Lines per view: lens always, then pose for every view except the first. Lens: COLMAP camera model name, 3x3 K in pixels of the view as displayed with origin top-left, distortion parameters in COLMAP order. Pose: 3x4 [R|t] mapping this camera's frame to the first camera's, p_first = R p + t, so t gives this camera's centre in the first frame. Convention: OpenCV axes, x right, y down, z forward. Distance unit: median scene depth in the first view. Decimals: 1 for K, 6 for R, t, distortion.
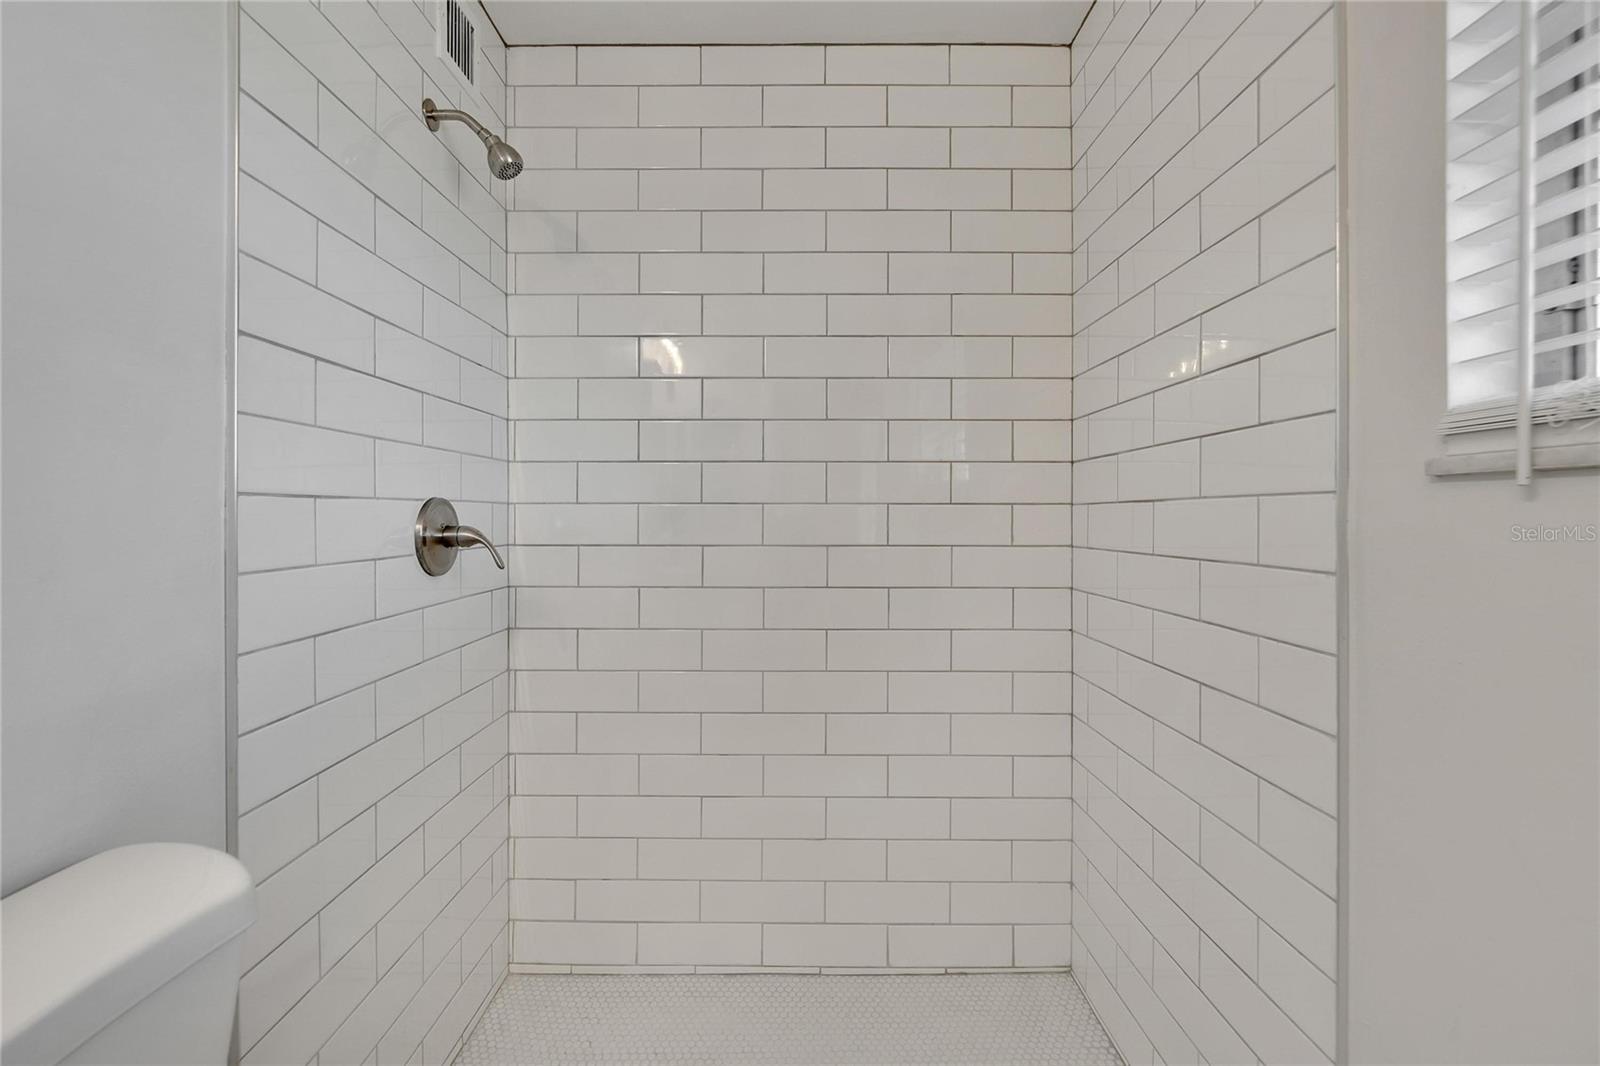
lens RADIAL K [[714.3, 0, 793.2], [0, 714.3, 507.5], [0, 0, 1]] dist [-0.004273, -0.001117]
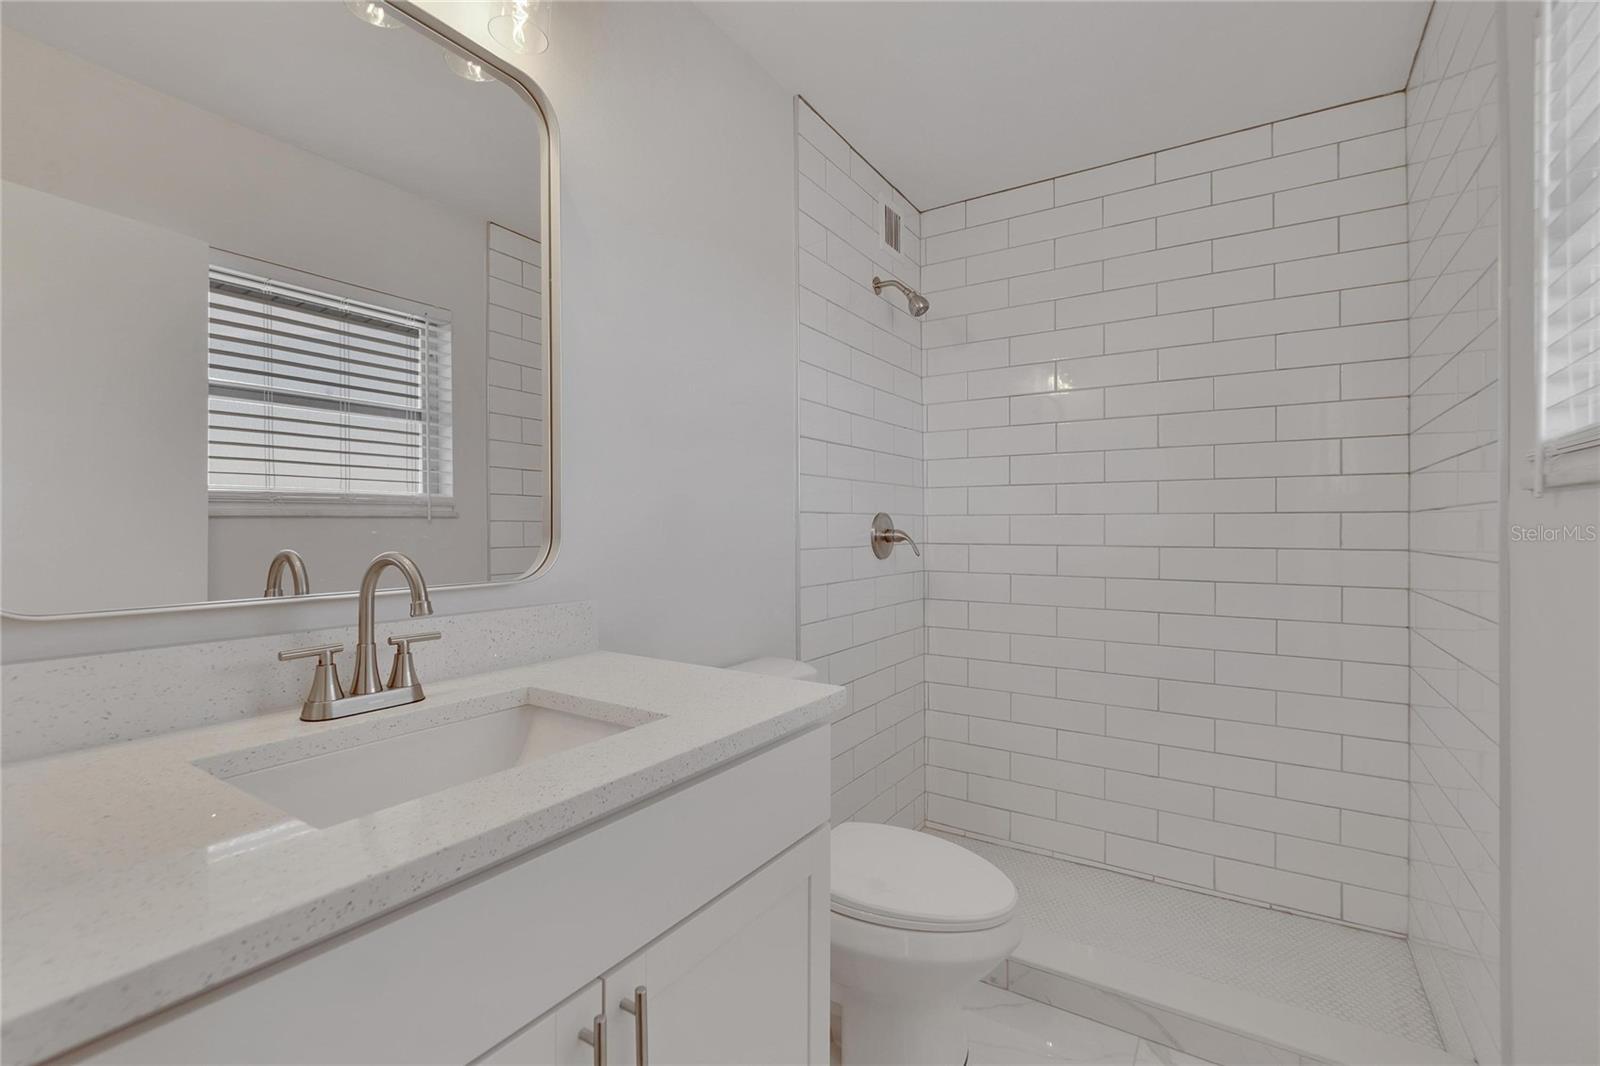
lens RADIAL K [[714.3, 0, 799.6], [0, 714.3, 526.0], [0, 0, 1]] dist [-0.004273, -0.001117]
pose [[0.844968, -0.001359, -0.534815, 0.221733], [0.006033, 0.999957, 0.006990, 0.004839], [0.534783, -0.009133, 0.844940, -0.493919]]
